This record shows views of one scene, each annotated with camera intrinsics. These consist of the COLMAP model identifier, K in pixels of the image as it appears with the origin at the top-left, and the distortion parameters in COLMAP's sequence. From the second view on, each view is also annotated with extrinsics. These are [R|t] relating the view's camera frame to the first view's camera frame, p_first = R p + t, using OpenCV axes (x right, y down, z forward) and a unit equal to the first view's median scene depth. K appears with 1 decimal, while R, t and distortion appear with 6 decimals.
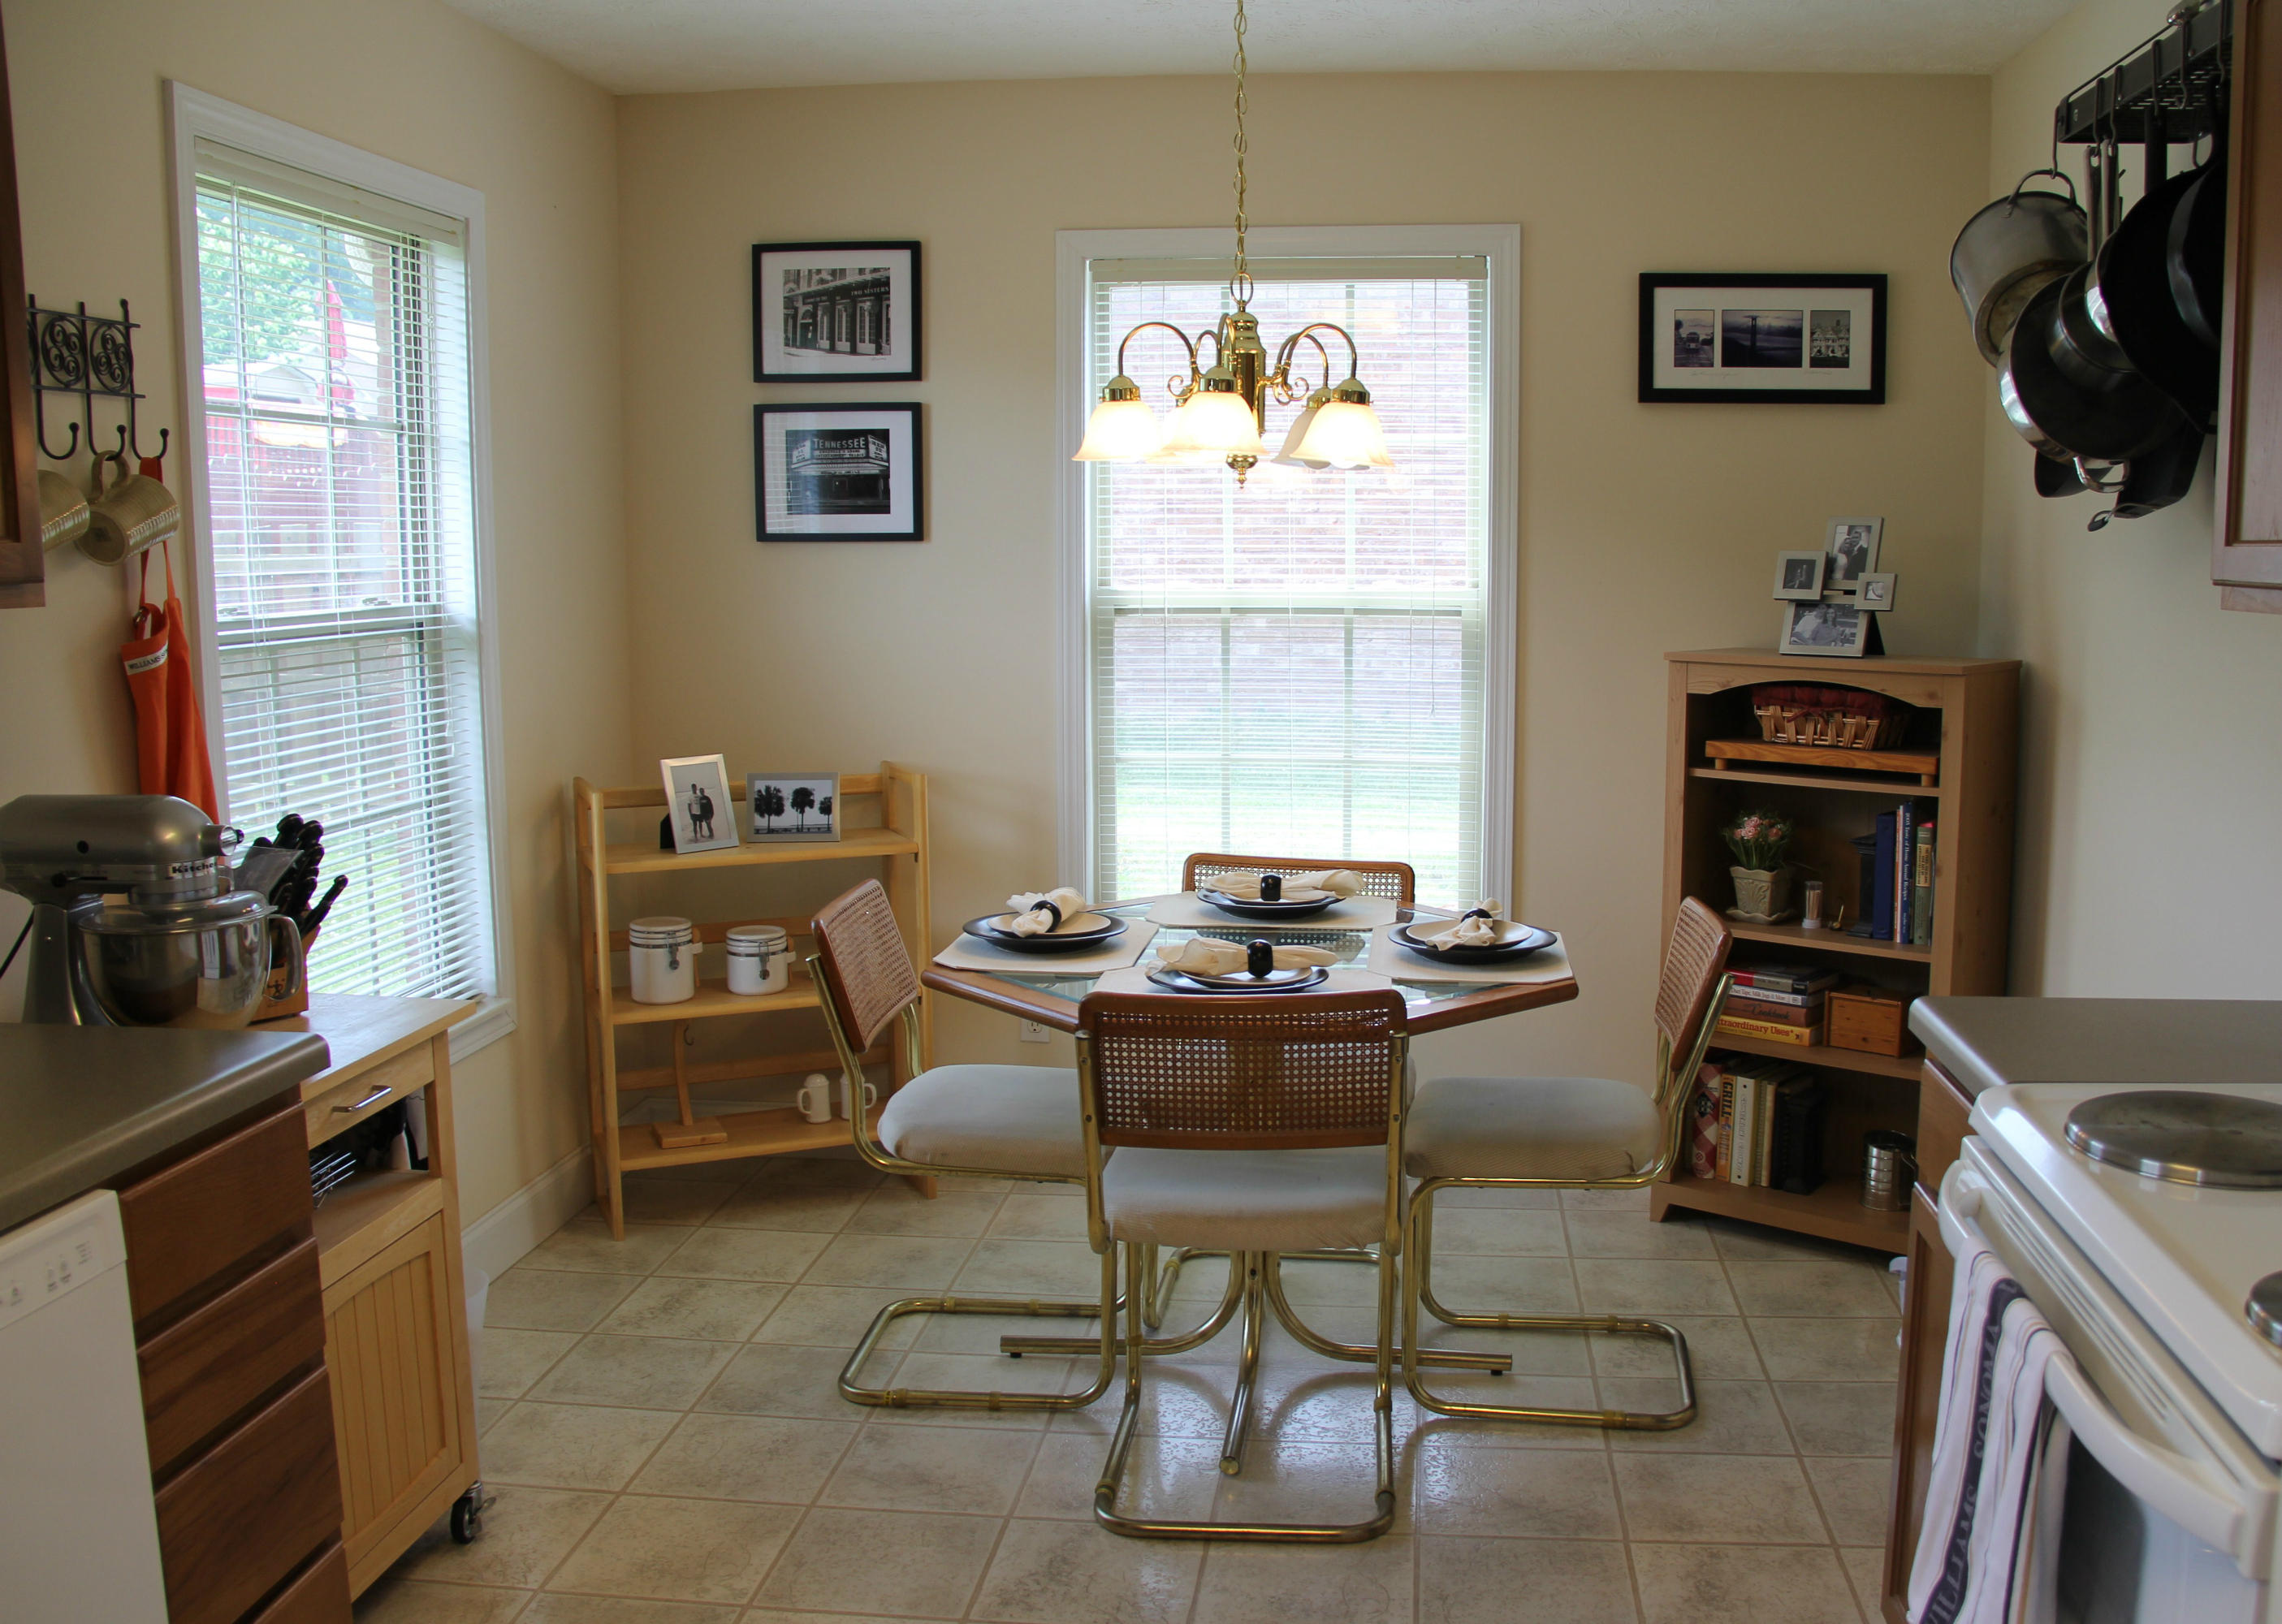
lens RADIAL K [[2088.6, 0, 1143.7], [0, 2088.6, 838.2], [0, 0, 1]] dist [-0.098074, 0.001489]
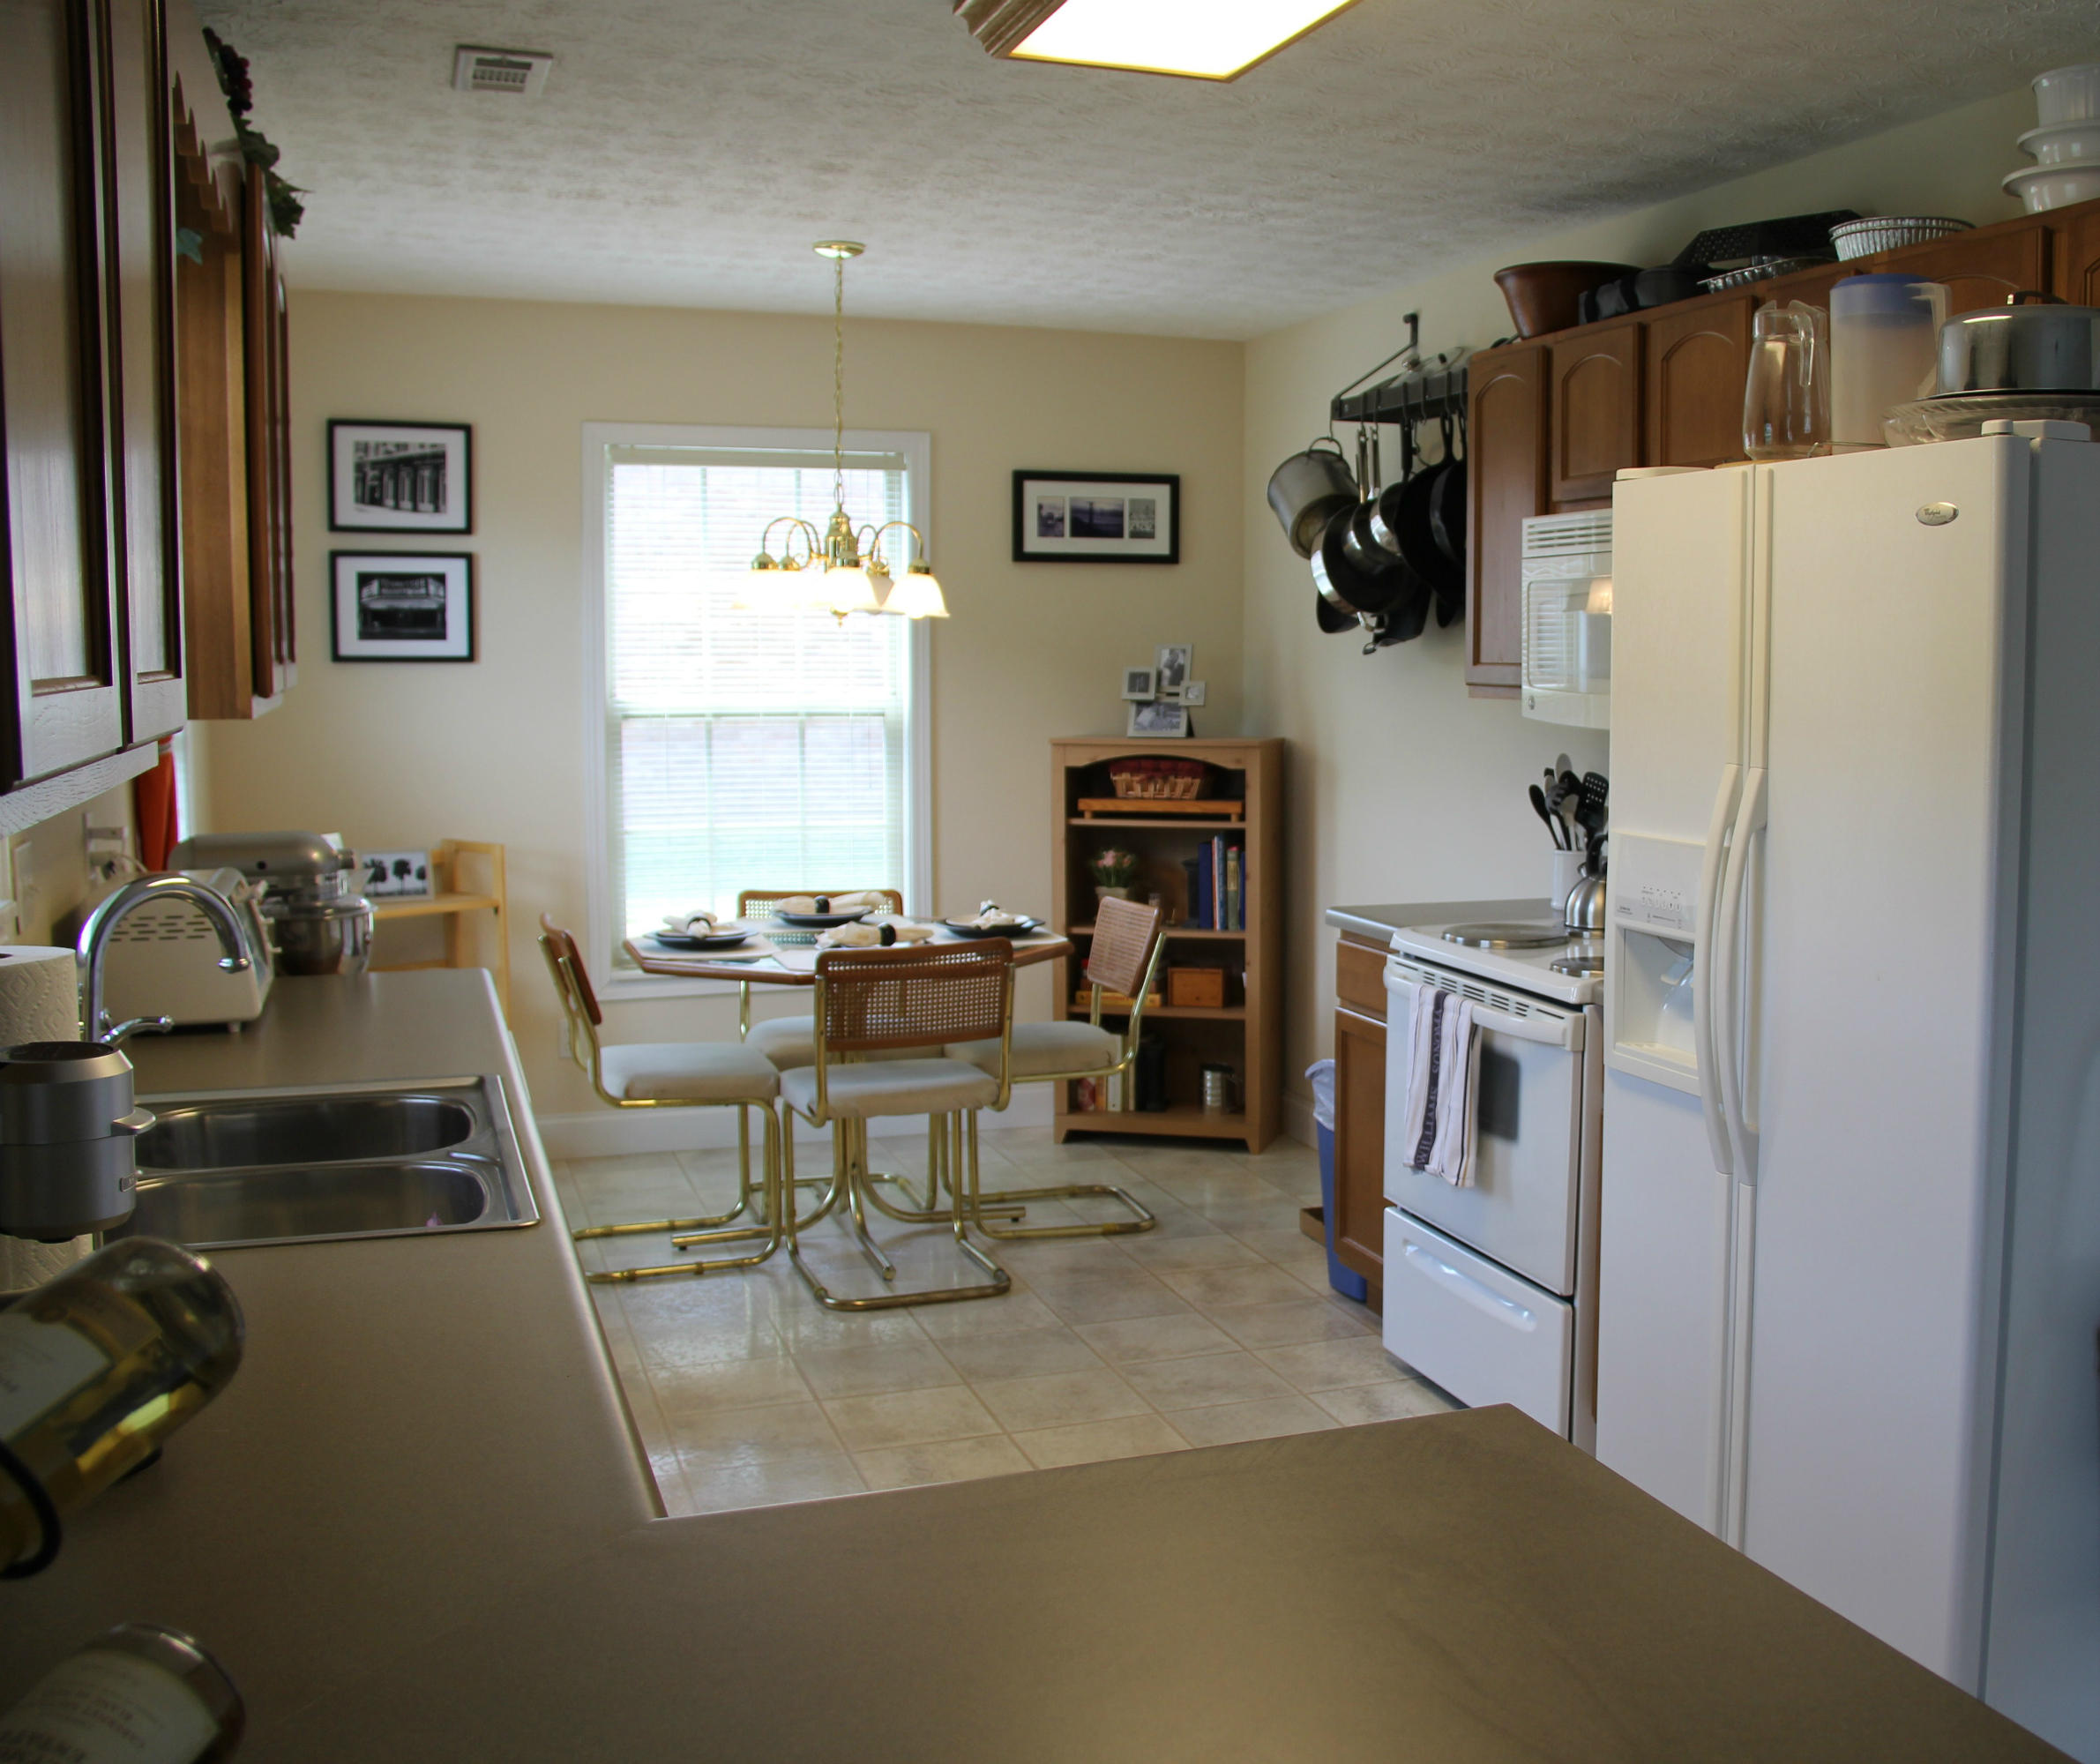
lens RADIAL K [[2348.4, 0, 1050.0], [0, 2348.4, 882.0], [0, 0, 1]] dist [-0.005620, 0.435515]
pose [[0.916926, -0.040542, 0.396994, -0.386826], [0.056999, 0.997931, -0.029739, 0.056238], [-0.394967, 0.049897, 0.917339, -0.471023]]
